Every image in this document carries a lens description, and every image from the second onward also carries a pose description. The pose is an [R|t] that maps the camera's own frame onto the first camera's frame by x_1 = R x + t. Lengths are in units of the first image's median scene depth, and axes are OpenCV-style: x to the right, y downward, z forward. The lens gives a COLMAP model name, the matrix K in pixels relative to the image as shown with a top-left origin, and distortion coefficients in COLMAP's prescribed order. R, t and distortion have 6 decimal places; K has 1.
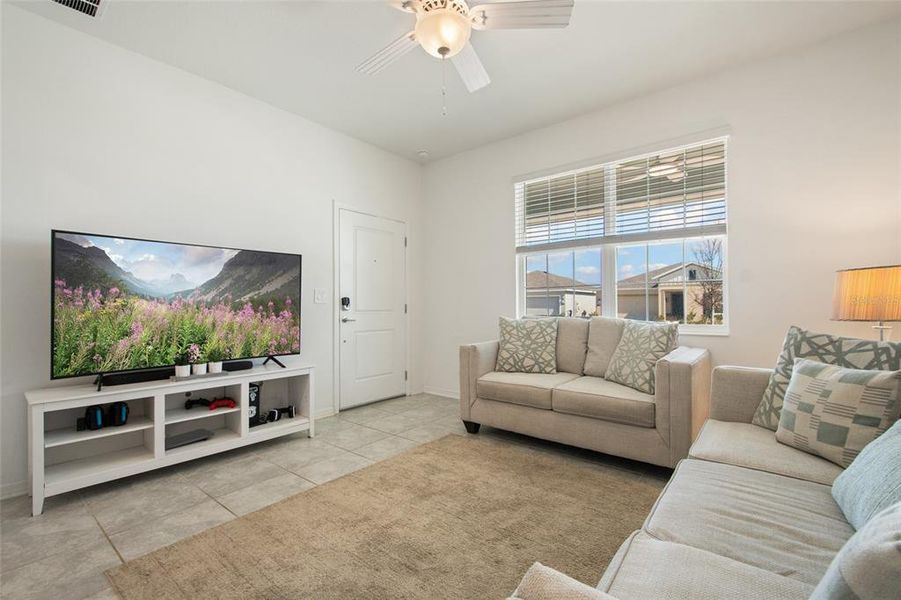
lens RADIAL K [[392.7, 0, 455.4], [0, 392.7, 303.6], [0, 0, 1]] dist [0.009562, -0.001019]
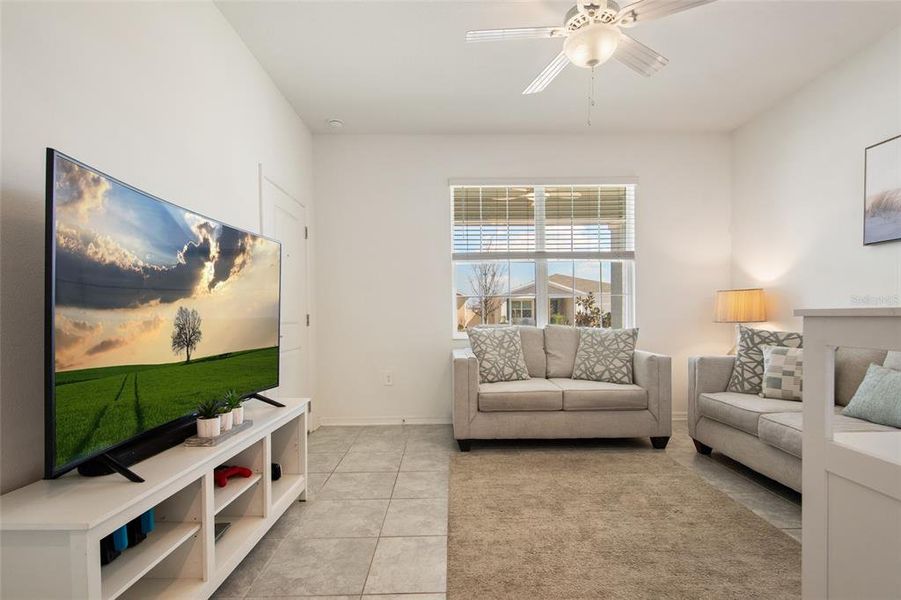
lens RADIAL K [[445.1, 0, 452.7], [0, 445.1, 323.1], [0, 0, 1]] dist [0.001688, -0.000706]
pose [[0.775555, -0.015112, 0.631099, -0.736620], [0.003643, 0.999804, 0.019464, 0.004434], [-0.631270, -0.012796, 0.775458, 0.230798]]
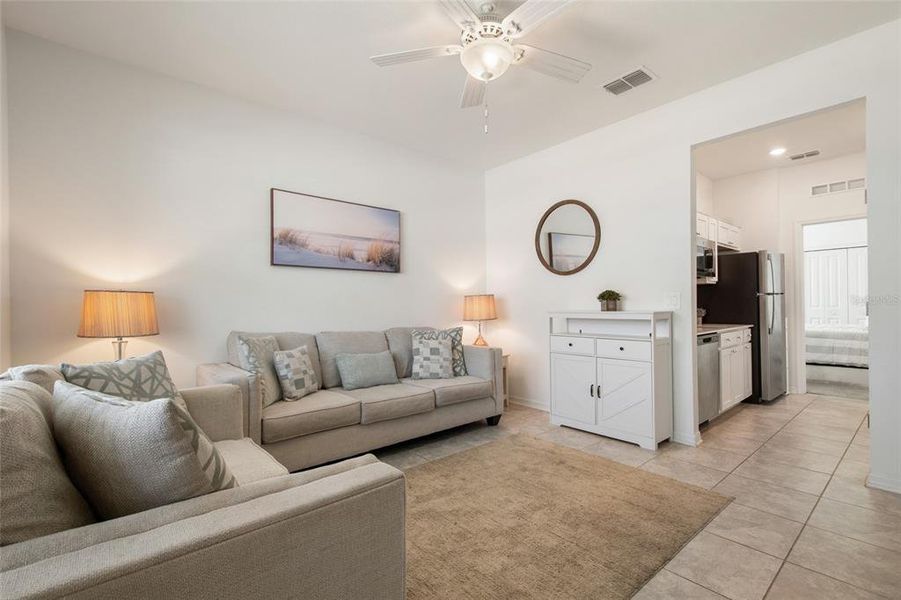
lens RADIAL K [[409.4, 0, 447.7], [0, 409.4, 306.7], [0, 0, 1]] dist [0.001035, -0.000419]
pose [[-0.980462, 0.015815, 0.196074, -0.090785], [0.015212, 0.999874, -0.004577, -0.016373], [-0.196122, -0.001505, -0.980578, 1.469576]]
